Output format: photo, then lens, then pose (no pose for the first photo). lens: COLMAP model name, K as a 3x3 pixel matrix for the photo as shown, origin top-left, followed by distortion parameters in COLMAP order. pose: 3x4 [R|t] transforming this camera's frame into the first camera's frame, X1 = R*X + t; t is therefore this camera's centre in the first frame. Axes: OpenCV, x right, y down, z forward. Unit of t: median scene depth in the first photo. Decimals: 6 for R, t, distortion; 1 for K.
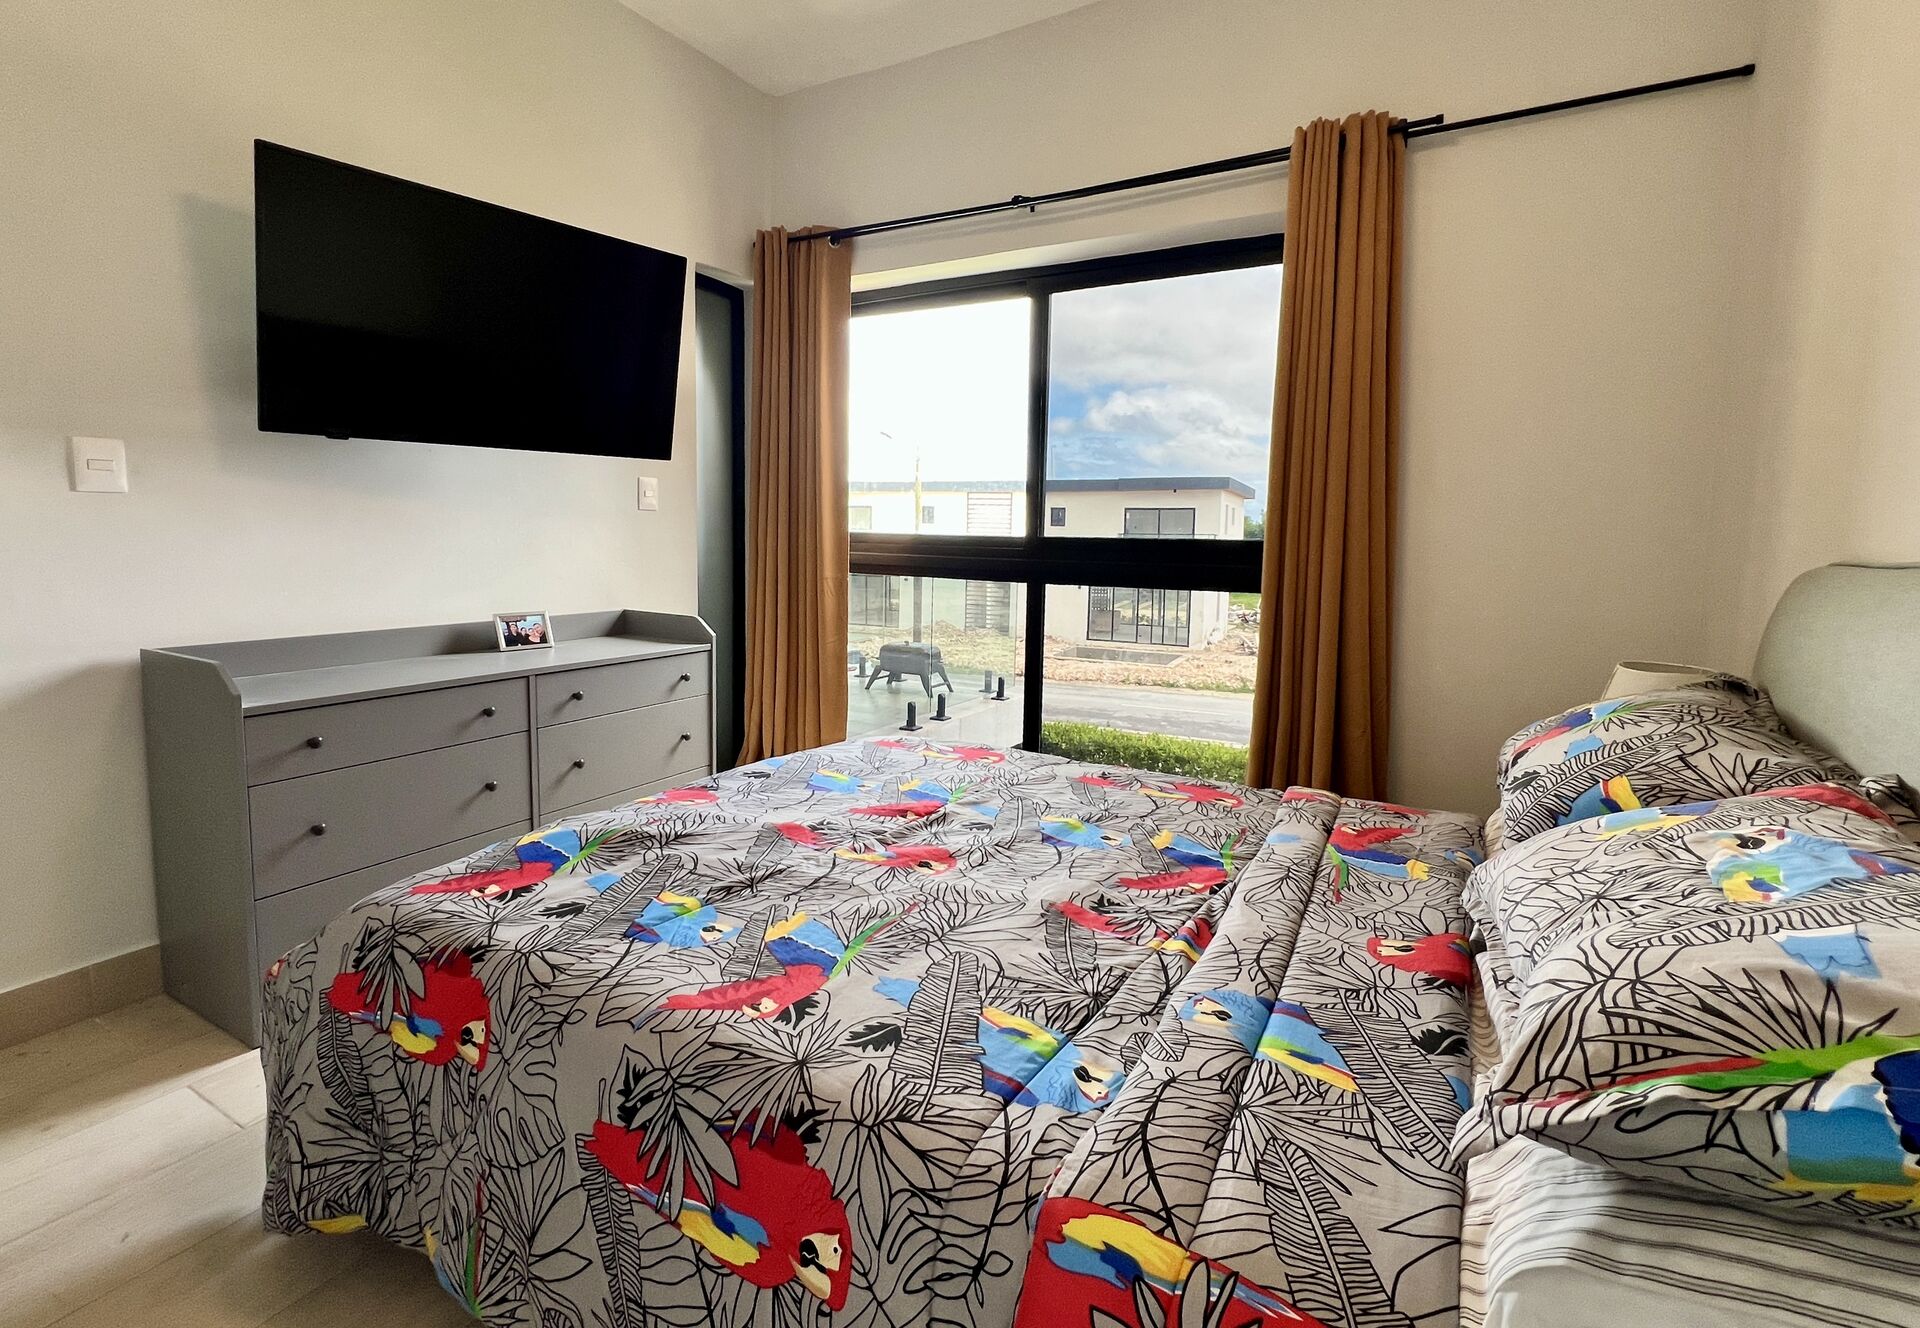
lens RADIAL K [[879.7, 0, 924.9], [0, 879.7, 610.5], [0, 0, 1]] dist [-0.004272, 0.000557]
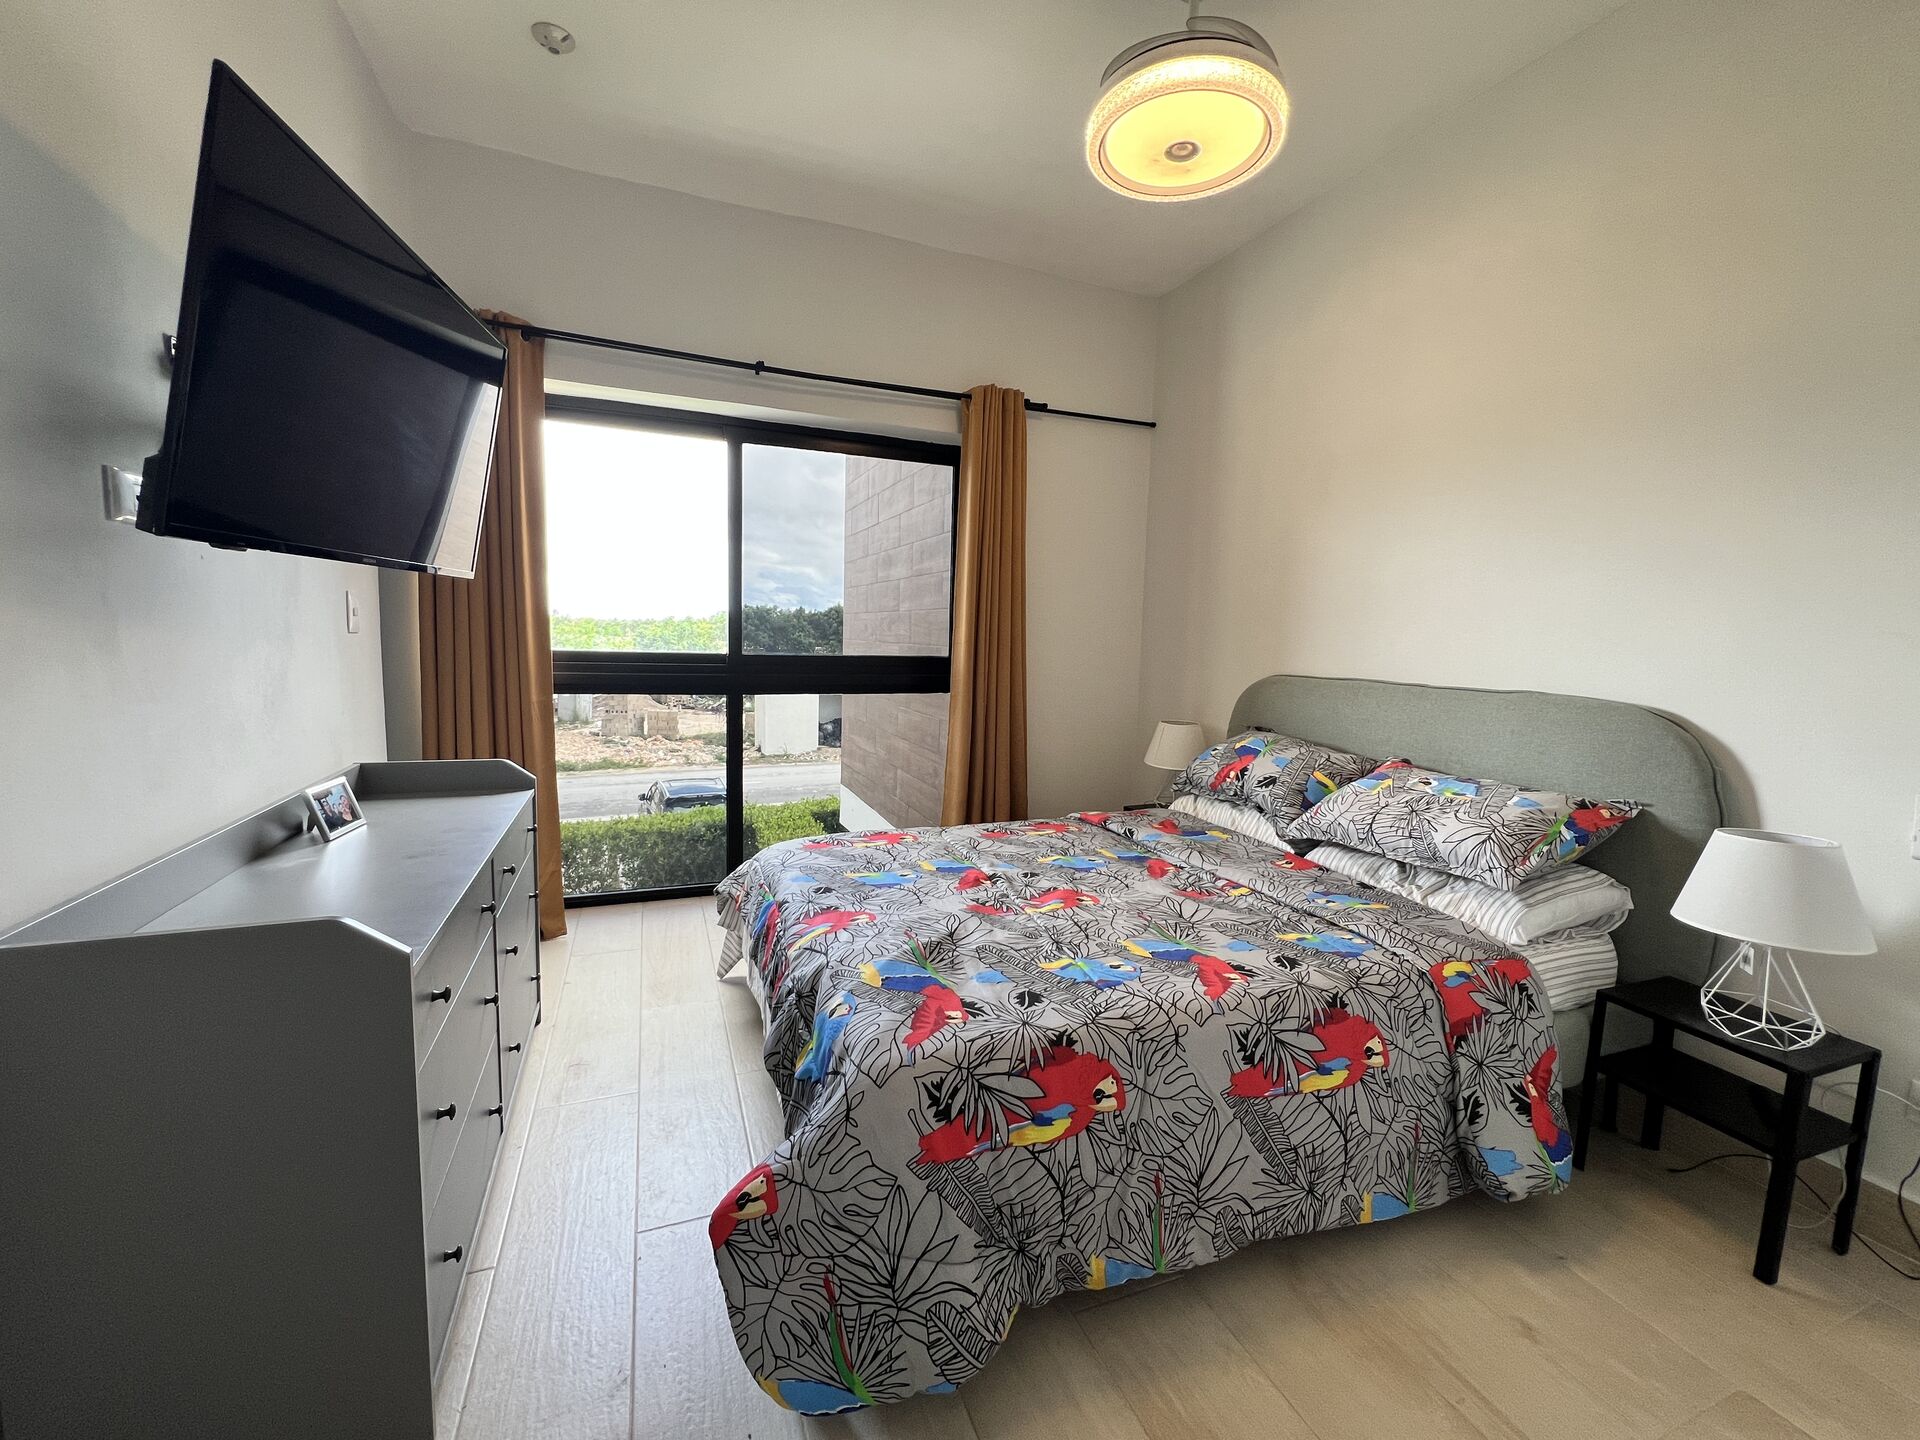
lens RADIAL K [[775.8, 0, 956.2], [0, 775.8, 715.9], [0, 0, 1]] dist [-0.003851, -0.000233]
pose [[0.619962, -0.082761, 0.780255, -1.338675], [0.055064, 0.996559, 0.061952, -0.136311], [-0.782697, 0.004556, 0.622386, 0.407145]]
